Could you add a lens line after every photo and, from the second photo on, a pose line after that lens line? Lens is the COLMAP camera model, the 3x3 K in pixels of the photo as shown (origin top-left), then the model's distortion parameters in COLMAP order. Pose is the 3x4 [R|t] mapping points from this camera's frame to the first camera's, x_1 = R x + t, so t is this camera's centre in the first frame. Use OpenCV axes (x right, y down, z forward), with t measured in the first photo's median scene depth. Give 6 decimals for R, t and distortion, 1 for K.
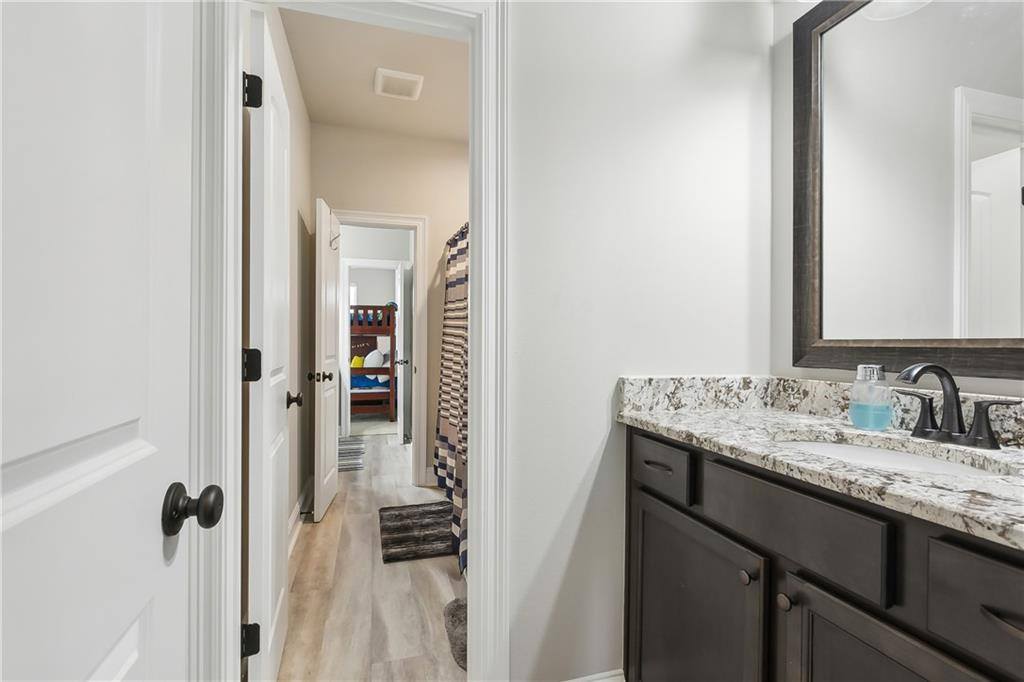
lens RADIAL K [[469.6, 0, 512.0], [0, 469.6, 341.0], [0, 0, 1]] dist [0.001956, -0.000002]
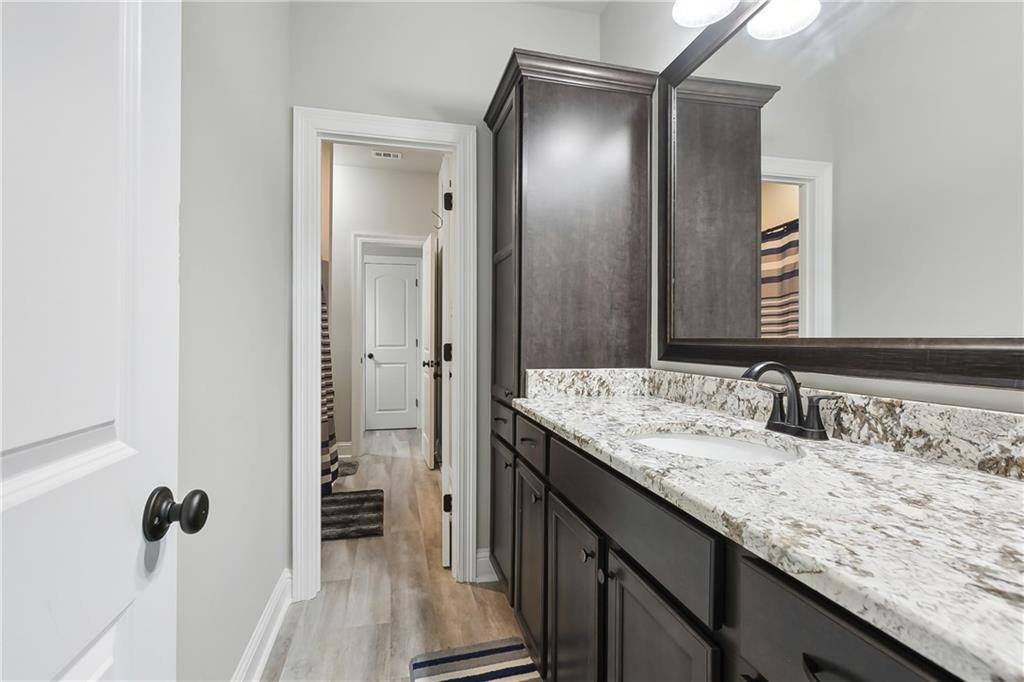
lens RADIAL K [[469.6, 0, 512.0], [0, 469.6, 341.0], [0, 0, 1]] dist [0.001956, -0.000002]
pose [[-0.999160, -0.001921, 0.040943, -0.837873], [-0.001817, 0.999995, 0.002565, 0.011870], [-0.040948, 0.002488, -0.999158, 2.793639]]
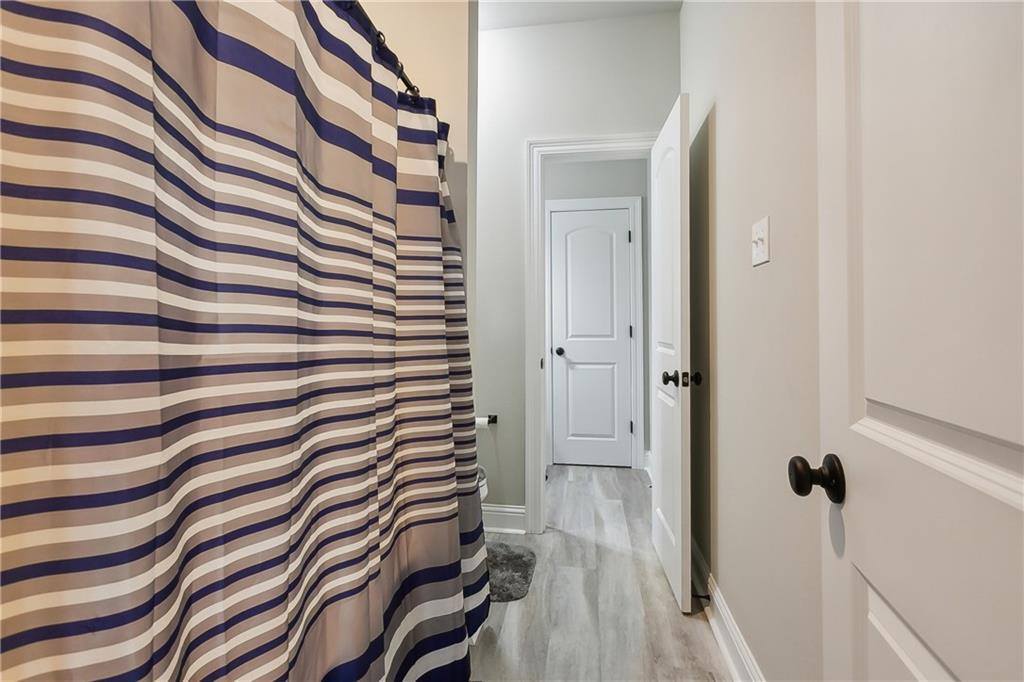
lens RADIAL K [[469.6, 0, 512.0], [0, 469.6, 341.0], [0, 0, 1]] dist [0.001956, -0.000002]
pose [[-0.901924, -0.002938, 0.431885, -0.514836], [0.009940, 0.999571, 0.027557, 0.013671], [-0.431781, 0.029148, -0.901507, 1.792960]]
